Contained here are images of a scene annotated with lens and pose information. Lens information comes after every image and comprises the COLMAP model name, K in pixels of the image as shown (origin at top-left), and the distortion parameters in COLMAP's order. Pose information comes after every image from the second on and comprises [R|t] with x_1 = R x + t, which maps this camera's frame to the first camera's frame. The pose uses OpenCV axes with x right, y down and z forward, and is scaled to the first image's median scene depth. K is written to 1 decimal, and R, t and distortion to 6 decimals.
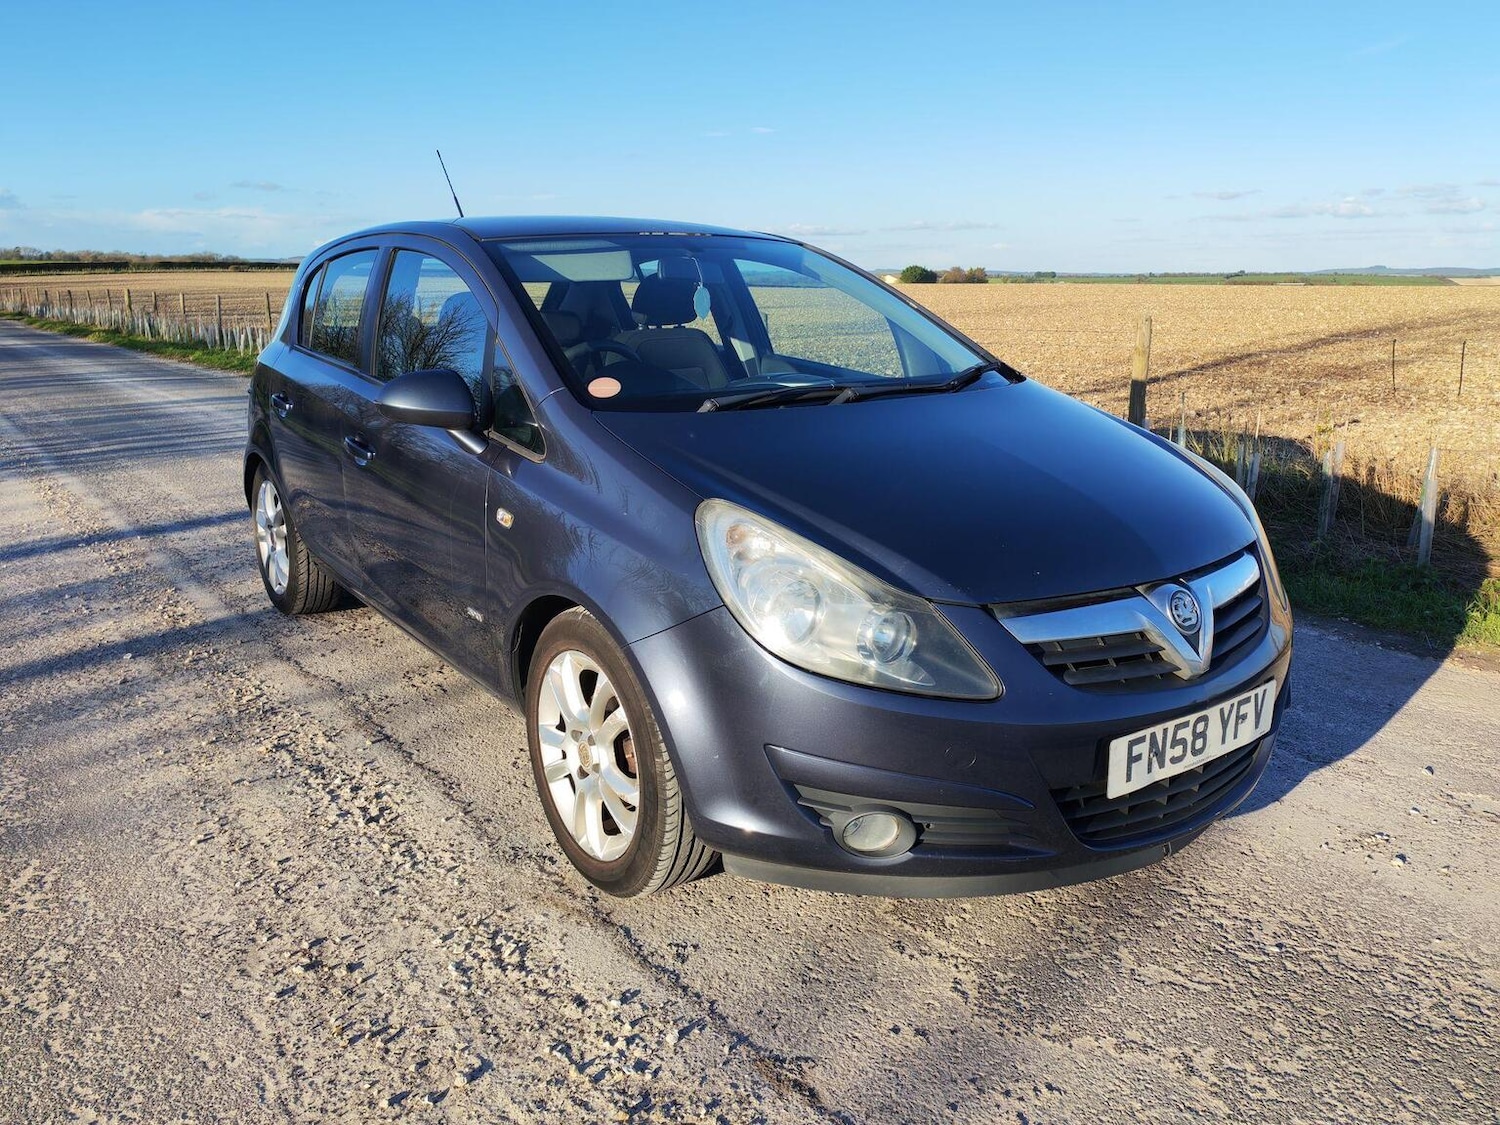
lens RADIAL K [[1125.8, 0, 744.4], [0, 1125.8, 561.7], [0, 0, 1]] dist [0.082507, -0.098361]
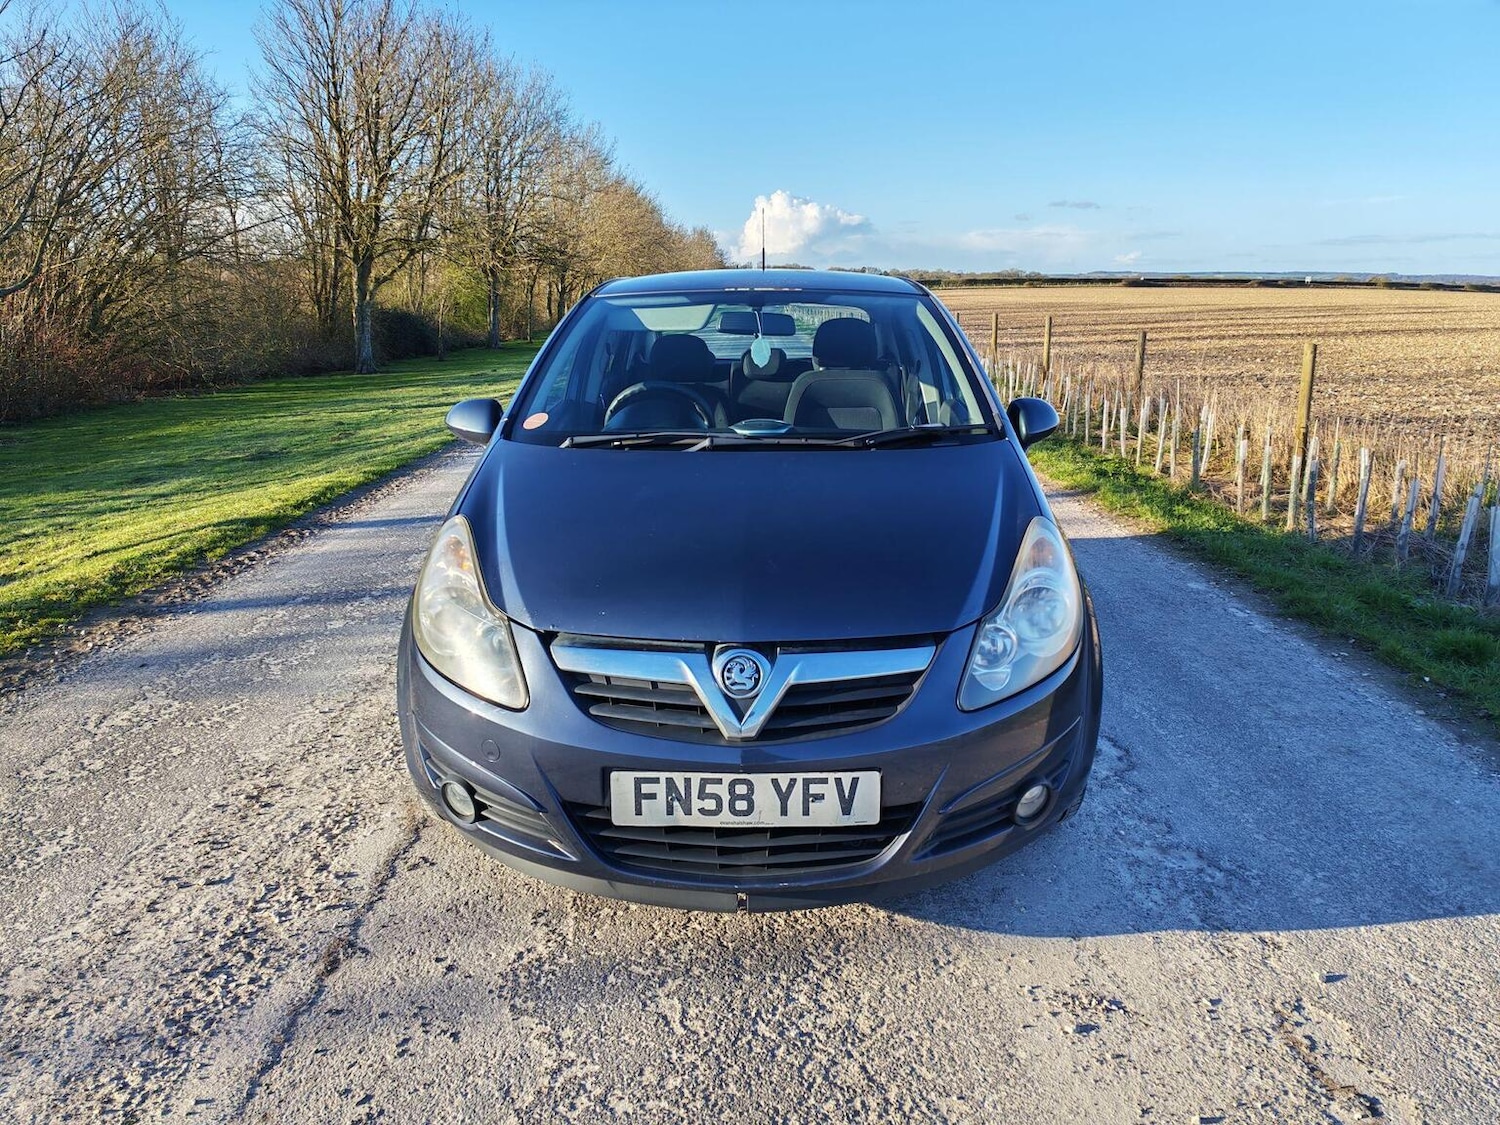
lens RADIAL K [[1125.8, 0, 761.1], [0, 1125.8, 555.6], [0, 0, 1]] dist [0.082507, -0.098361]
pose [[0.805407, 0.138840, -0.576232, 0.868959], [-0.148570, 0.988432, 0.030499, -0.088430], [0.573801, 0.061046, 0.816717, 0.139484]]
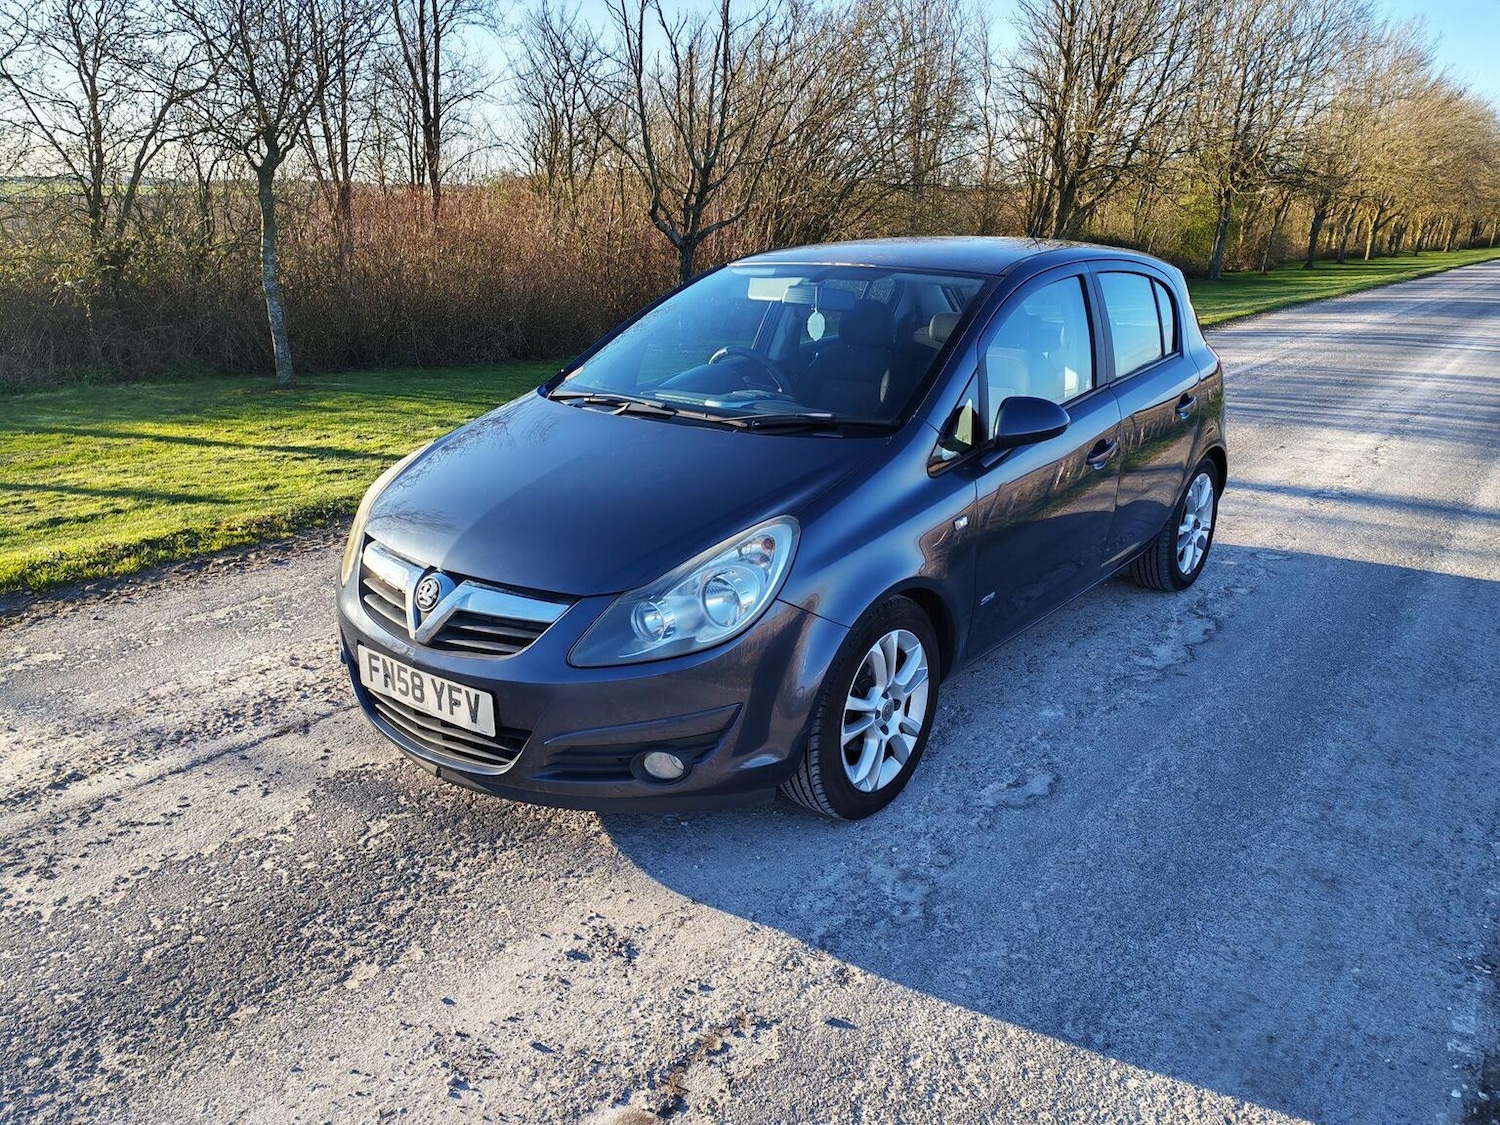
lens RADIAL K [[1125.8, 0, 744.8], [0, 1125.8, 576.4], [0, 0, 1]] dist [0.082507, -0.098361]
pose [[0.281164, 0.303661, -0.910350, 1.486286], [-0.248348, 0.939326, 0.236623, -0.334738], [0.926968, 0.159553, 0.339518, 0.787192]]
